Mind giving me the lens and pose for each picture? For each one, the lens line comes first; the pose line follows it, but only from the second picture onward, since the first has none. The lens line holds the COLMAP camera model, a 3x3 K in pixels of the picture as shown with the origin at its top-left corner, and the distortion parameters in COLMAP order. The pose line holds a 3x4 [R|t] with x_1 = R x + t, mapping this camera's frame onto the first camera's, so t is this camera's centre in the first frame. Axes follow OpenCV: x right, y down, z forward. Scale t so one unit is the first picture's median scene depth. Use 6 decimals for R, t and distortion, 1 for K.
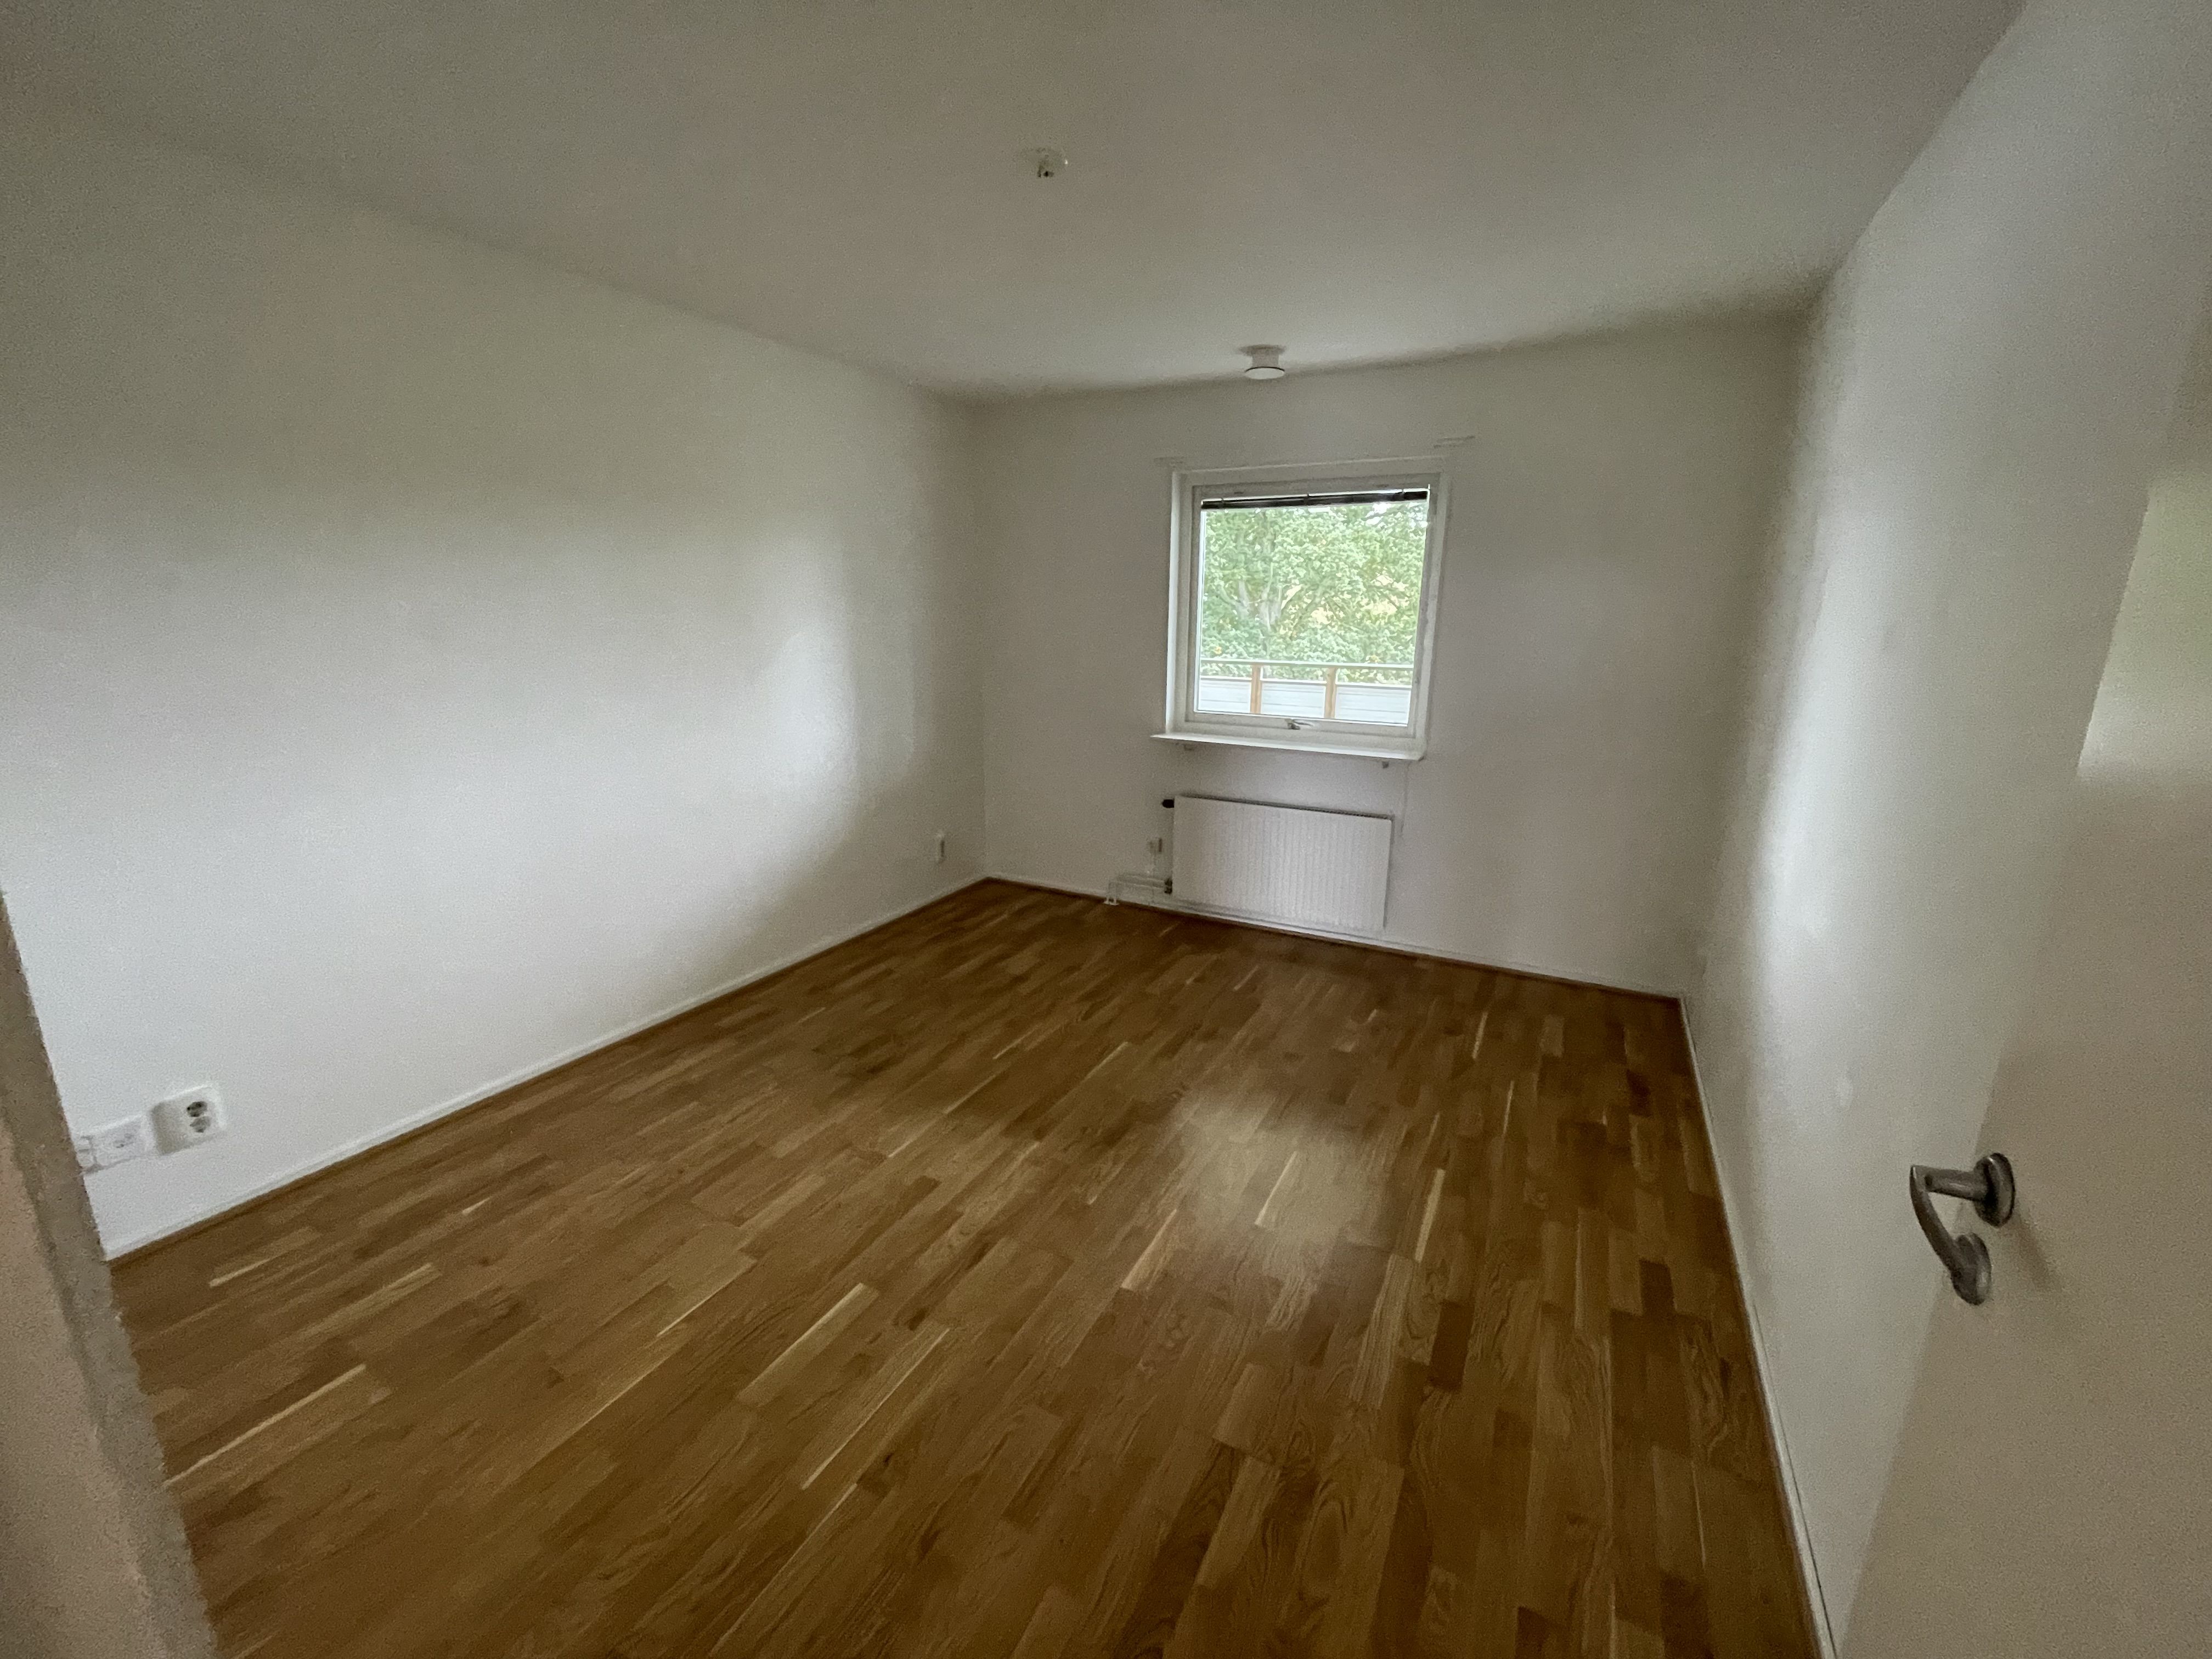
lens RADIAL K [[900.7, 0, 1109.7], [0, 900.7, 844.8], [0, 0, 1]] dist [-0.003277, 0.000312]
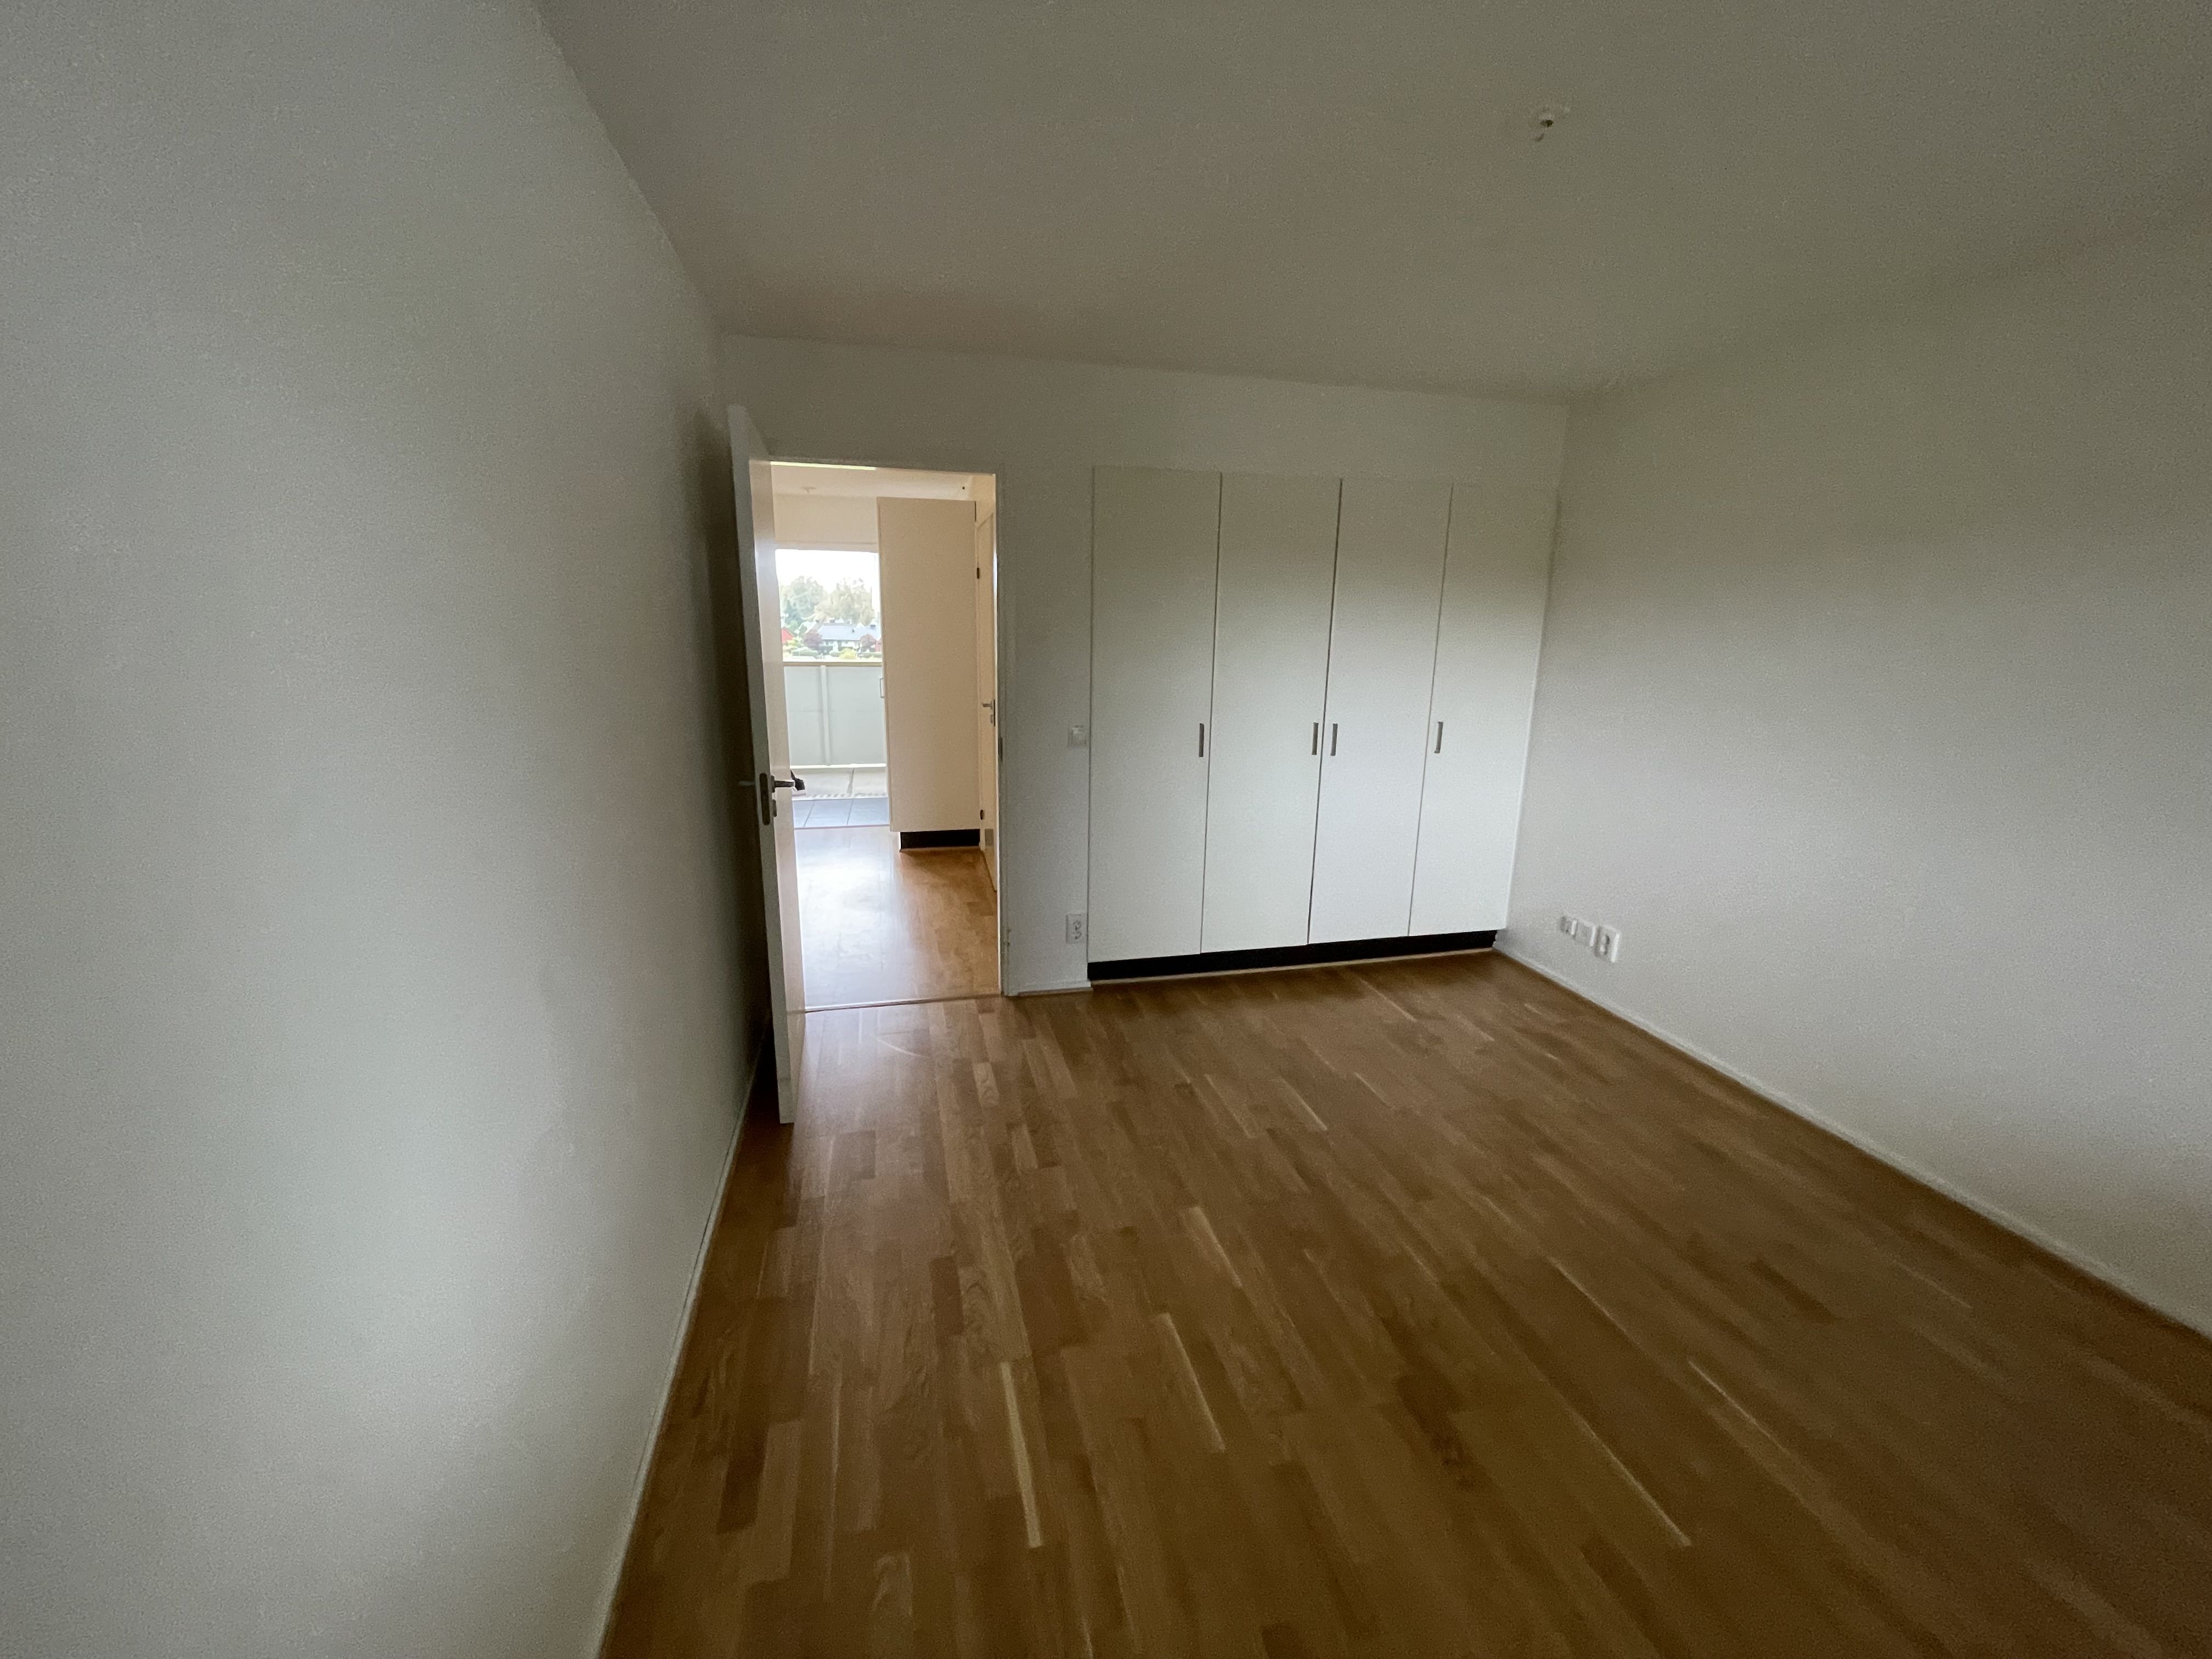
lens RADIAL K [[900.7, 0, 1114.9], [0, 900.7, 826.8], [0, 0, 1]] dist [-0.003277, 0.000312]
pose [[-0.745351, 0.124796, -0.654888, 0.694455], [-0.194122, 0.899131, 0.392276, -0.349662], [0.637784, 0.419512, -0.645942, 1.267439]]
